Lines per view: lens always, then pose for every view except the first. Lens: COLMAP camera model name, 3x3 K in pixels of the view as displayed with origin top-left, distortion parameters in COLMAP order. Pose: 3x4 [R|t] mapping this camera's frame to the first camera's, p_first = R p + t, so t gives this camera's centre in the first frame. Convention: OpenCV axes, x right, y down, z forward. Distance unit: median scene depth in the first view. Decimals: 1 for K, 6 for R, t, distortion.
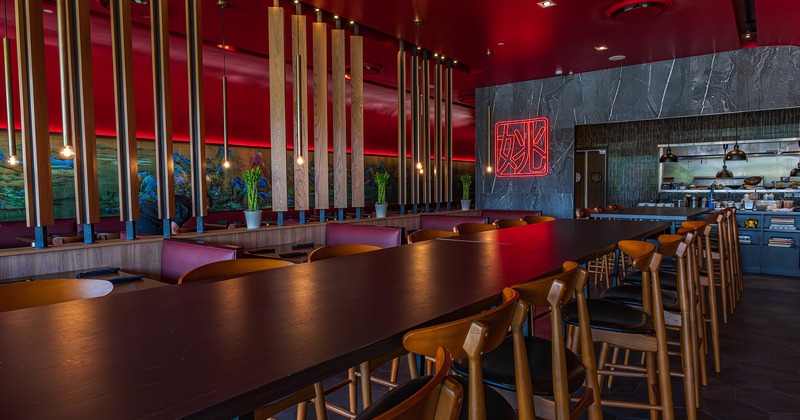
lens RADIAL K [[466.1, 0, 400.0], [0, 466.1, 210.0], [0, 0, 1]] dist [-0.003807, 0.003692]
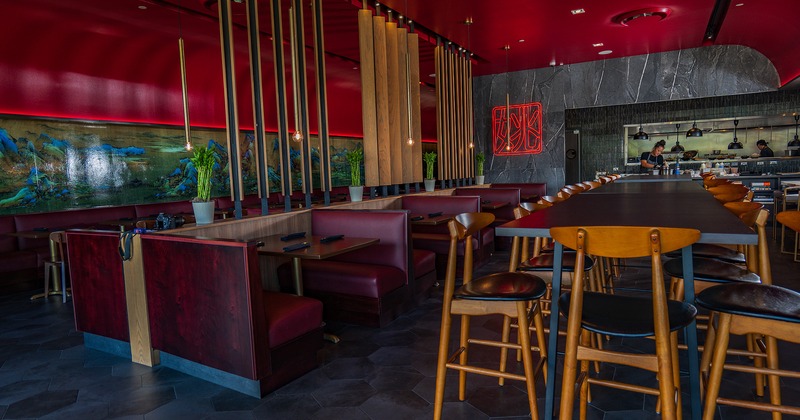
lens RADIAL K [[466.1, 0, 400.0], [0, 466.1, 210.0], [0, 0, 1]] dist [-0.003807, 0.003692]
pose [[0.987955, -0.042454, 0.148806, -0.250927], [0.037585, 0.998667, 0.035382, 0.015724], [-0.150109, -0.029363, 0.988233, -0.116128]]
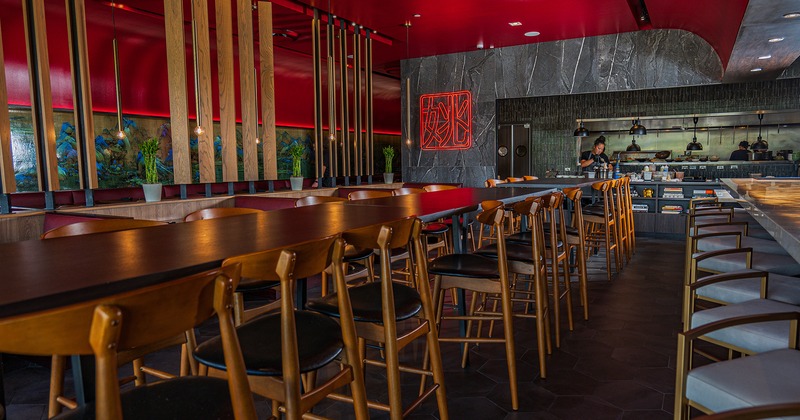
lens RADIAL K [[494.6, 0, 419.5], [0, 494.6, 208.2], [0, 0, 1]] dist [-0.004500, 0.001258]
pose [[0.987872, -0.016655, 0.154375, 0.045787], [0.010324, 0.999076, 0.041722, 0.010198], [-0.154927, -0.039622, 0.987131, -0.056185]]
